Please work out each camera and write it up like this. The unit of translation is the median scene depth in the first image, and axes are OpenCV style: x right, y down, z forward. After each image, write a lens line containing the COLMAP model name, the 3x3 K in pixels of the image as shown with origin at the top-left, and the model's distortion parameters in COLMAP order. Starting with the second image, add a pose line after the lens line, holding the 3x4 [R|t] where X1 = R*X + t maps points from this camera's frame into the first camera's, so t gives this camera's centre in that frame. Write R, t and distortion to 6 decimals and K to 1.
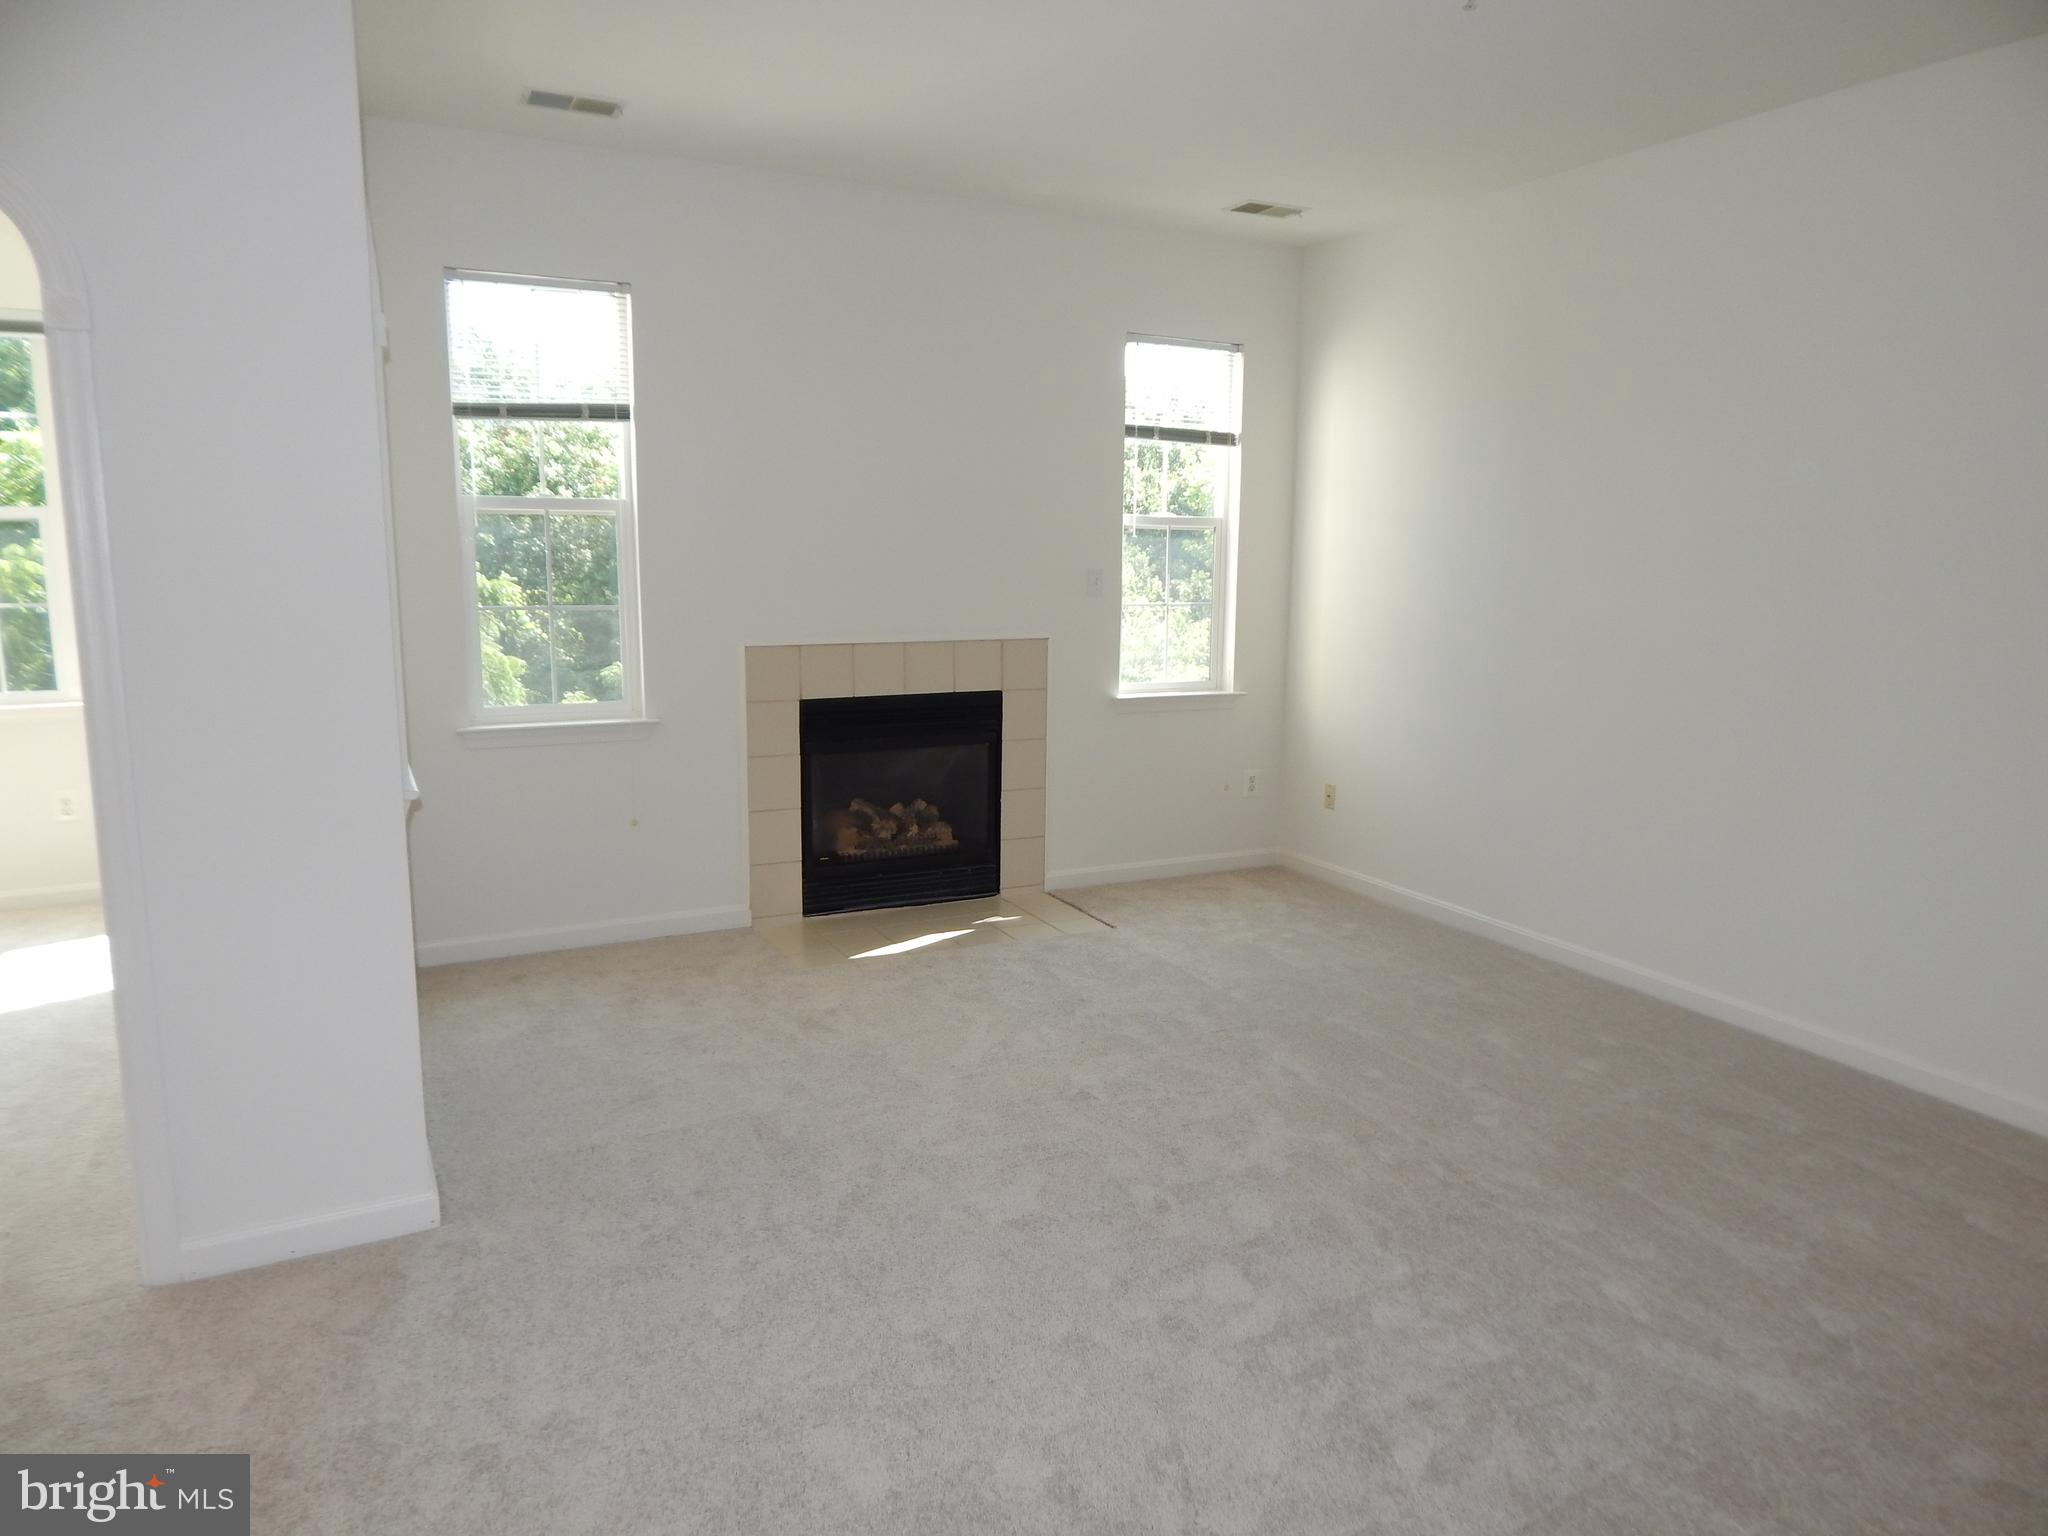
lens RADIAL K [[1346.5, 0, 1042.6], [0, 1346.5, 759.7], [0, 0, 1]] dist [0.001221, -0.006476]
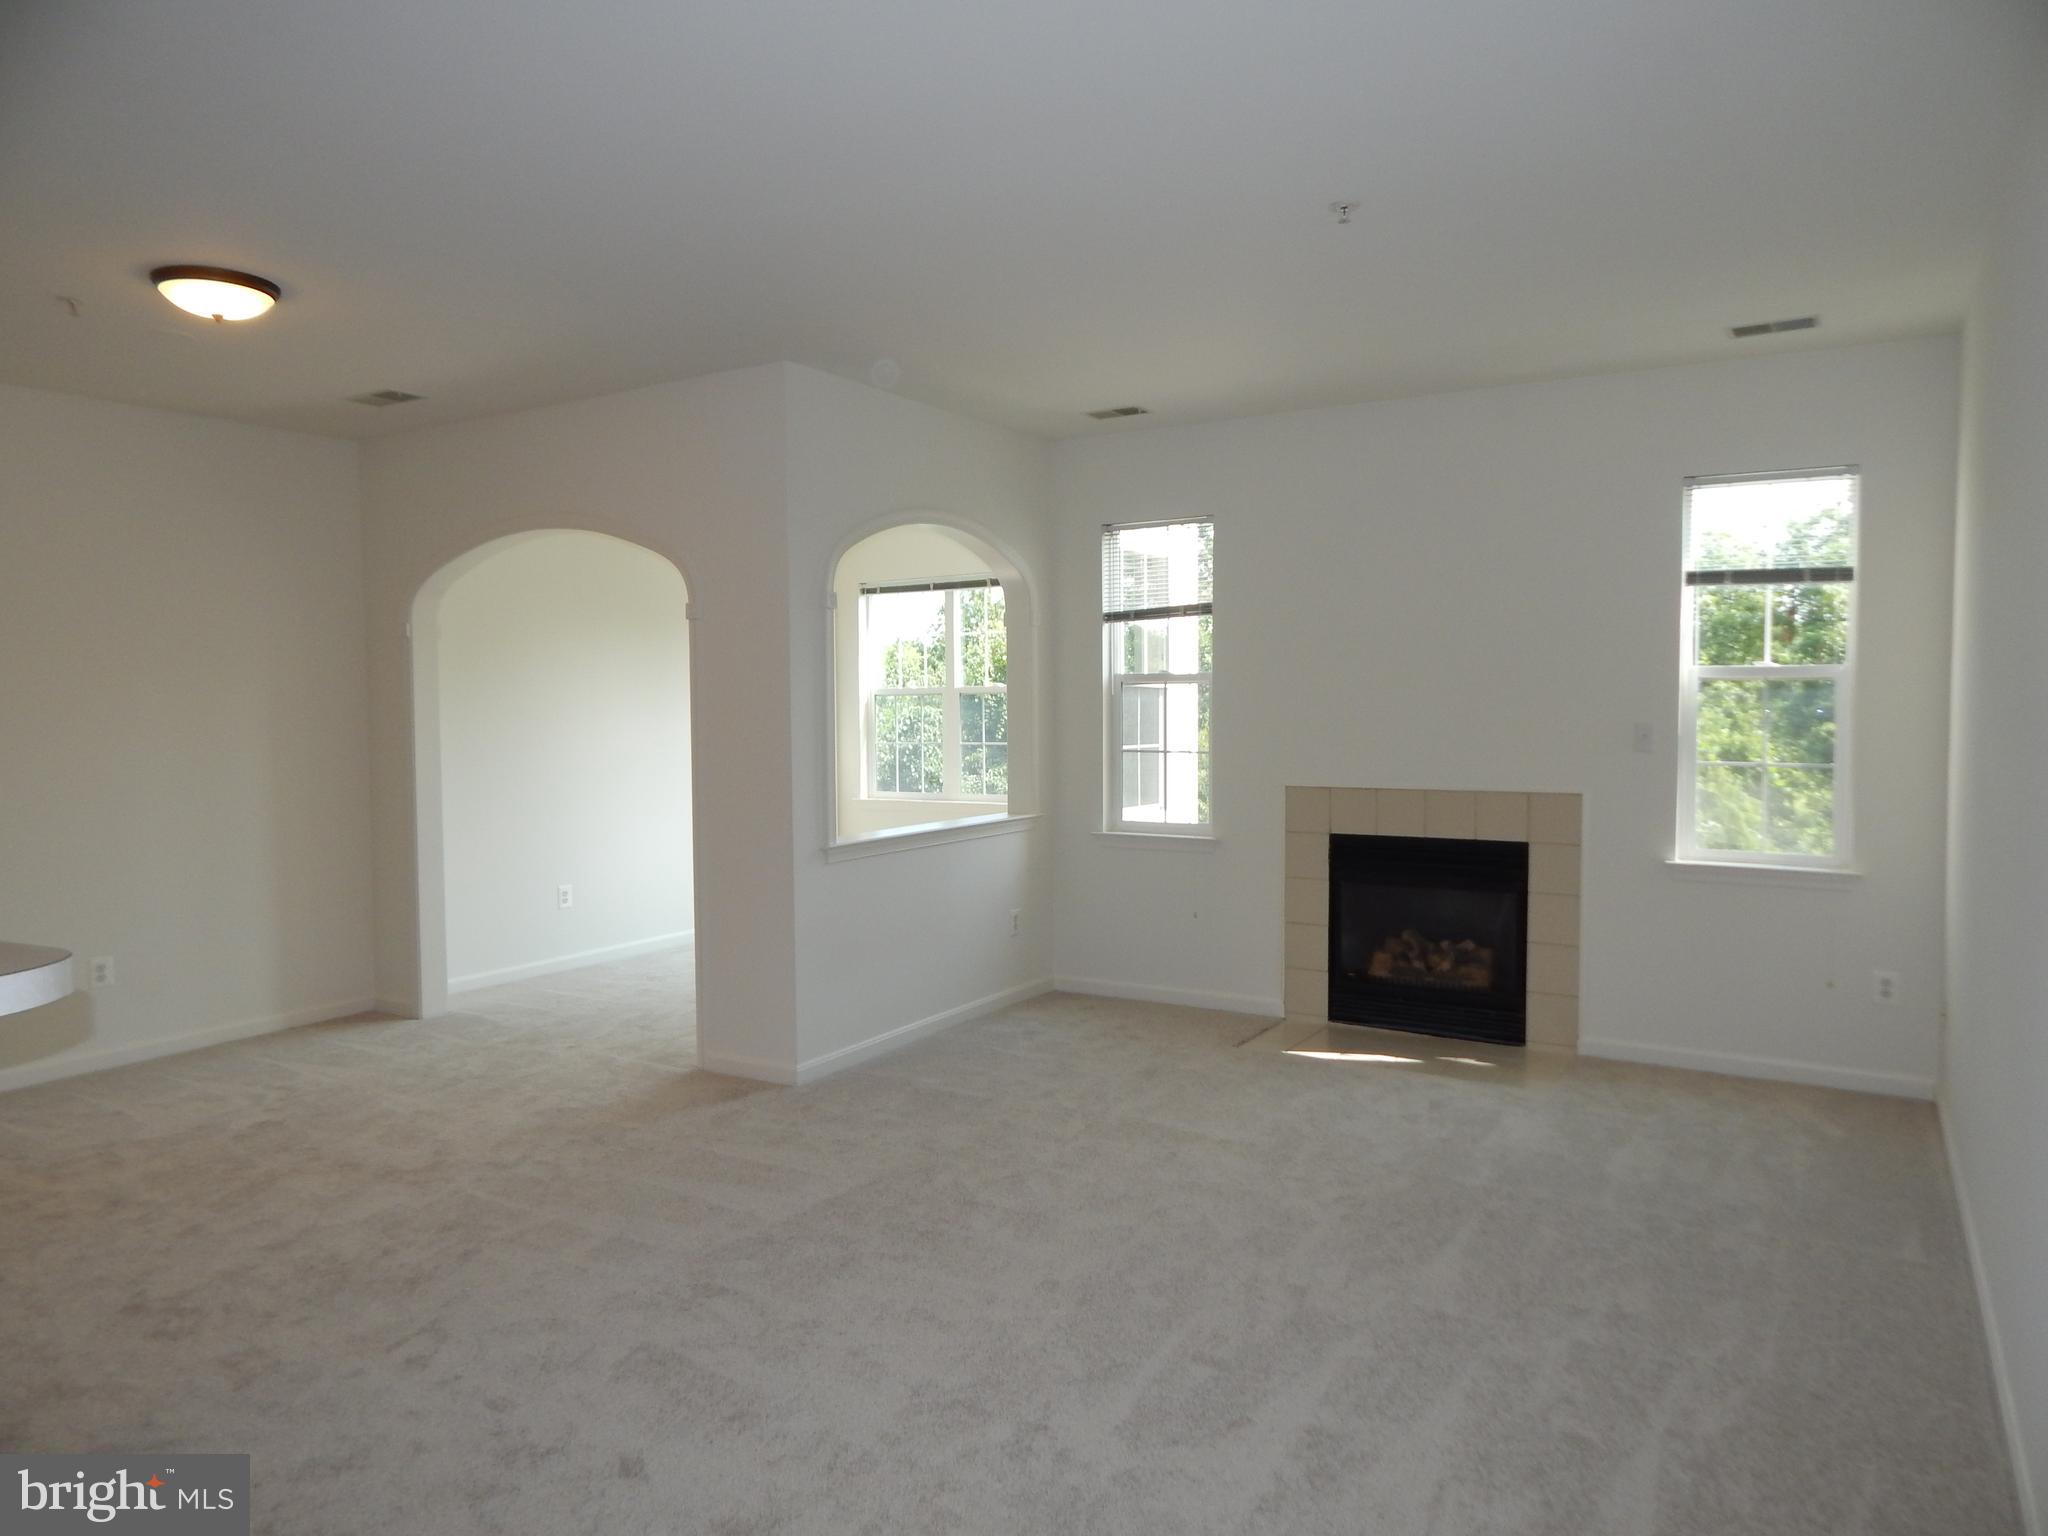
lens RADIAL K [[1365.7, 0, 1024.0], [0, 1365.7, 768.0], [0, 0, 1]] dist [0.000979, -0.001552]
pose [[0.514705, 0.030470, -0.856826, 0.706483], [-0.119386, 0.992179, -0.036433, -0.025950], [0.849015, 0.121046, 0.514317, 0.148184]]
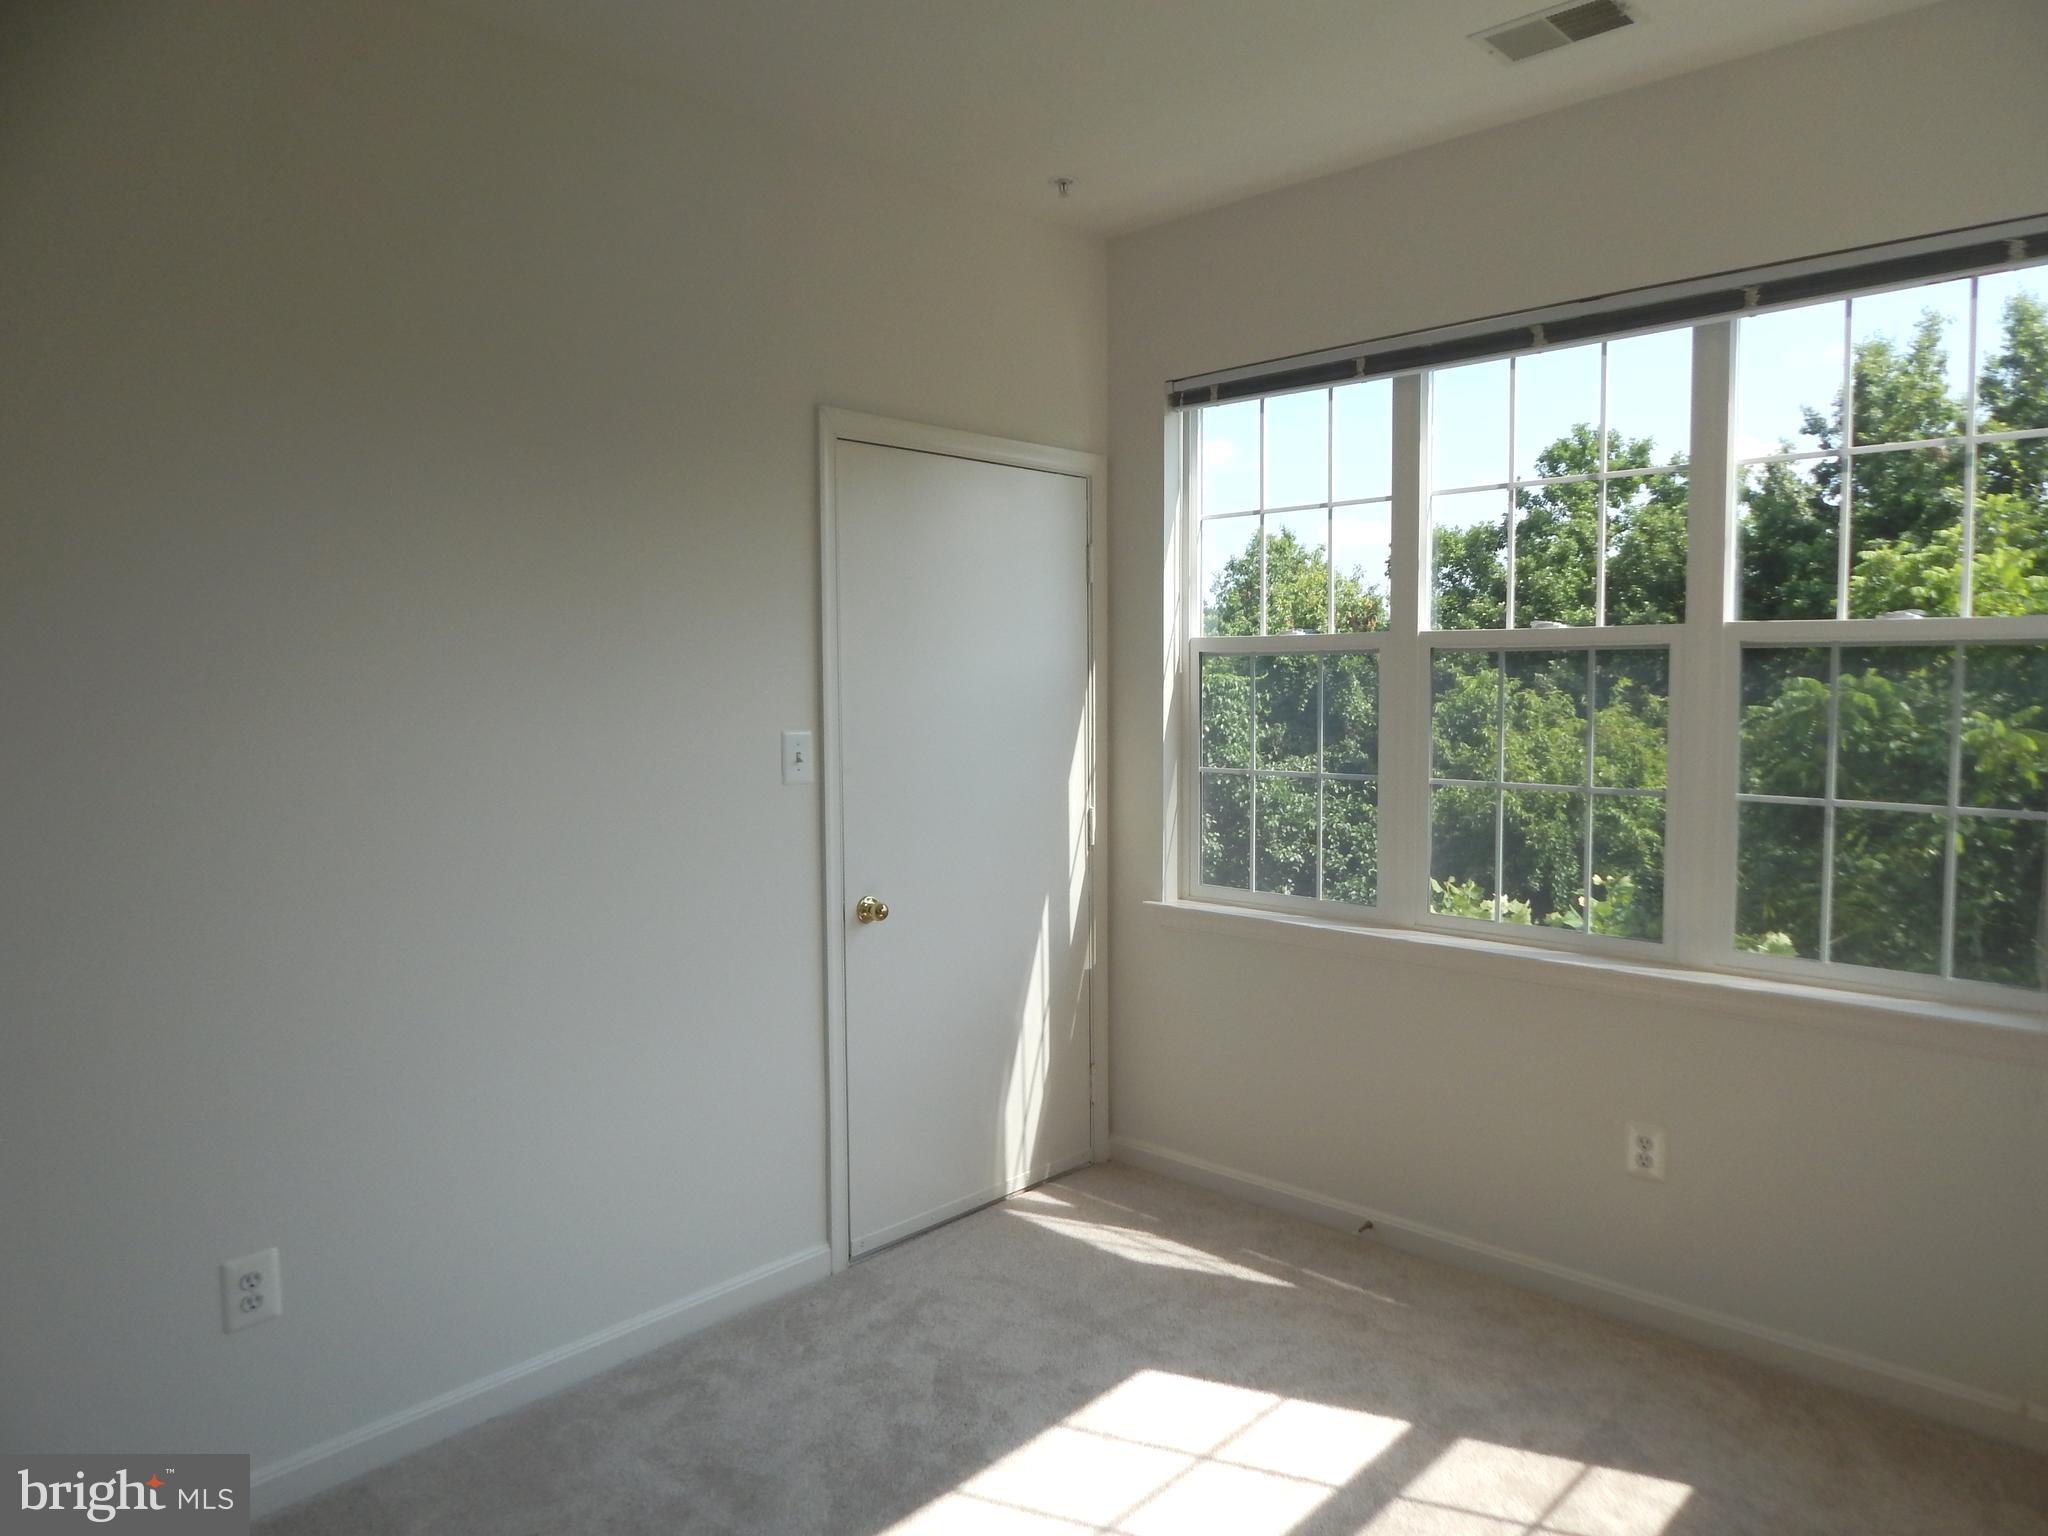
lens RADIAL K [[1346.5, 0, 1042.6], [0, 1346.5, 759.7], [0, 0, 1]] dist [0.001221, -0.006476]
pose [[0.345644, 0.058672, -0.936530, -0.310537], [-0.144577, 0.989456, 0.008629, -0.102750], [0.927161, 0.132418, 0.350483, 0.578469]]
